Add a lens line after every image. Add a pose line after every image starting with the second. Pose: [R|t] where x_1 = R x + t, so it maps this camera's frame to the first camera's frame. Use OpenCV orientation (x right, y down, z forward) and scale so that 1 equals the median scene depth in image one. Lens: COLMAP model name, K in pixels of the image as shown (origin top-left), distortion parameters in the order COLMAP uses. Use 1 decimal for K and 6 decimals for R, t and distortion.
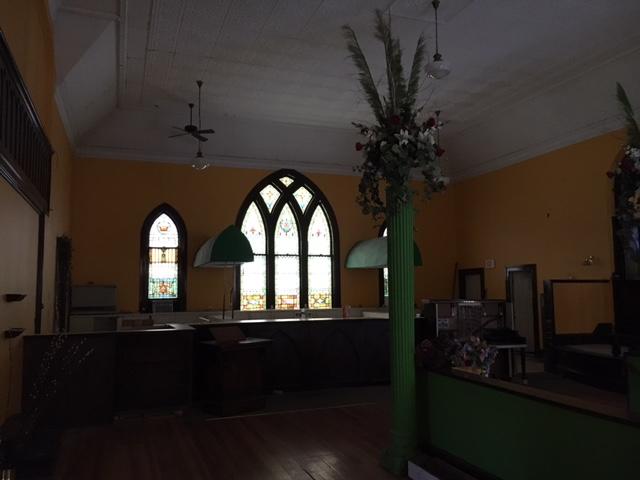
lens RADIAL K [[541.3, 0, 318.0], [0, 541.3, 242.9], [0, 0, 1]] dist [-0.004366, -0.001779]
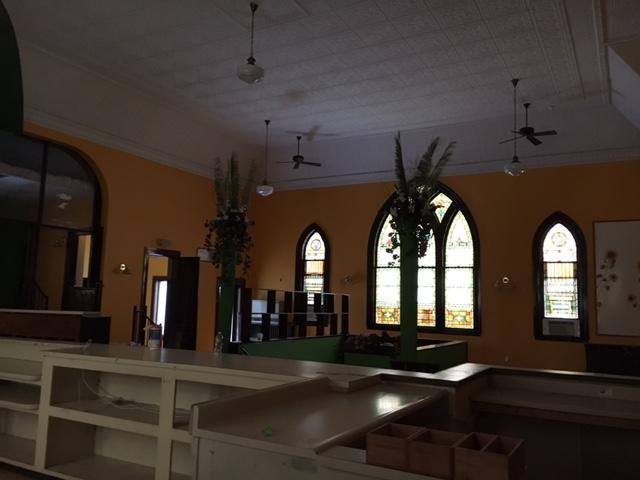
lens RADIAL K [[541.3, 0, 298.2], [0, 541.3, 234.2], [0, 0, 1]] dist [-0.004366, -0.001779]
pose [[0.631515, -0.063886, -0.772727, 0.531042], [0.027092, 0.997809, -0.060353, 0.015973], [0.774890, 0.017180, 0.631862, 0.231931]]
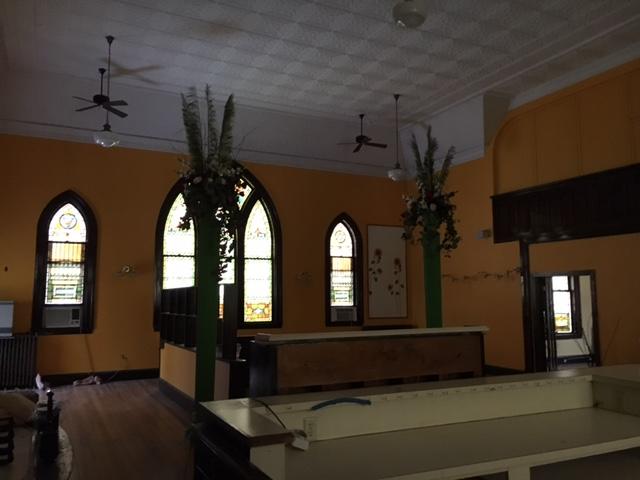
lens RADIAL K [[541.3, 0, 320.1], [0, 541.3, 242.7], [0, 0, 1]] dist [-0.004366, -0.001779]
pose [[0.993500, 0.022253, 0.111631, 0.003435], [-0.022199, 0.999752, -0.001729, -0.002431], [-0.111642, -0.000760, 0.993748, 0.134761]]
